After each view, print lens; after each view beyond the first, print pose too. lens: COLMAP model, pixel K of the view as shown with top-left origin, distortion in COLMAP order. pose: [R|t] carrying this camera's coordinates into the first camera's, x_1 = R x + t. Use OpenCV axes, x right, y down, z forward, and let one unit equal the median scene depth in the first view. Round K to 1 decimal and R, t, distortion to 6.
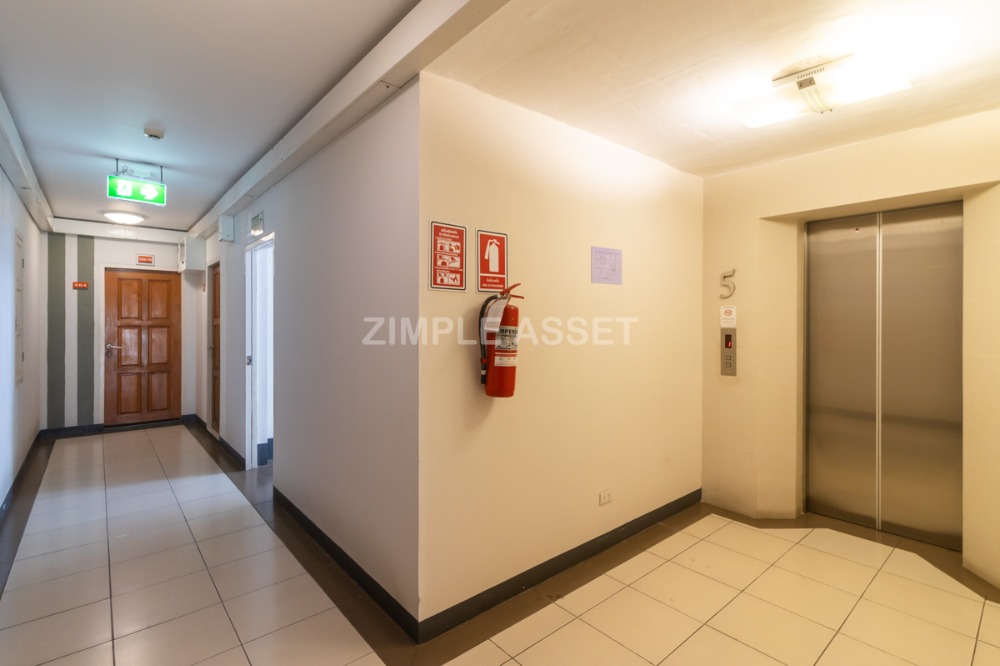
lens RADIAL K [[473.3, 0, 504.5], [0, 473.3, 325.8], [0, 0, 1]] dist [0.003034, 0.000867]
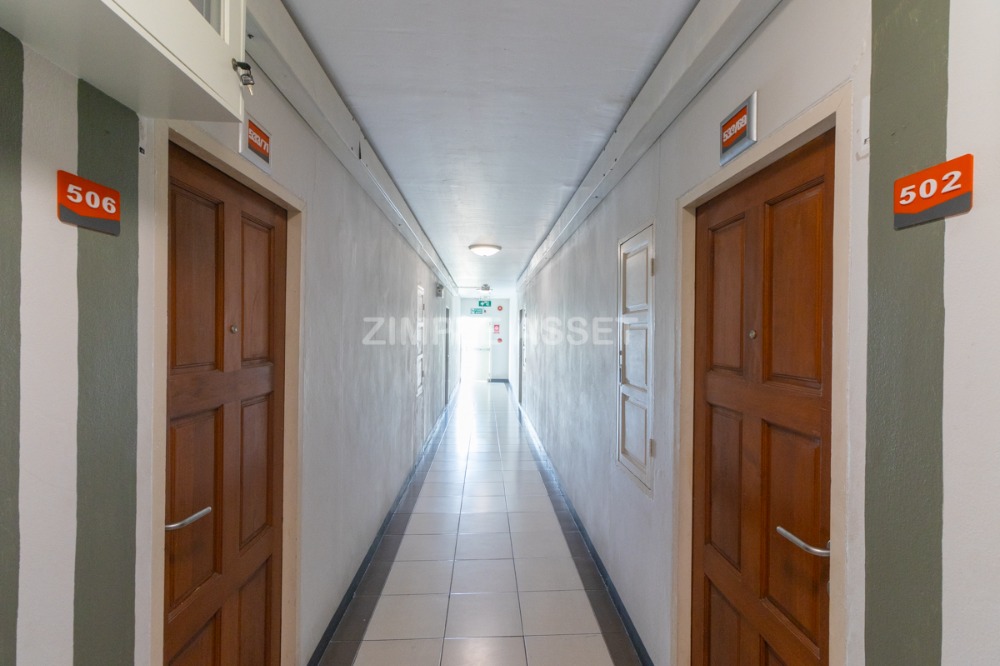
lens RADIAL K [[462.3, 0, 507.6], [0, 462.3, 336.7], [0, 0, 1]] dist [-0.001941, -0.000105]
pose [[0.617129, -0.007016, 0.786831, -0.571018], [0.004775, 0.999975, 0.005172, -0.023500], [-0.786847, 0.000566, 0.617147, 0.483771]]
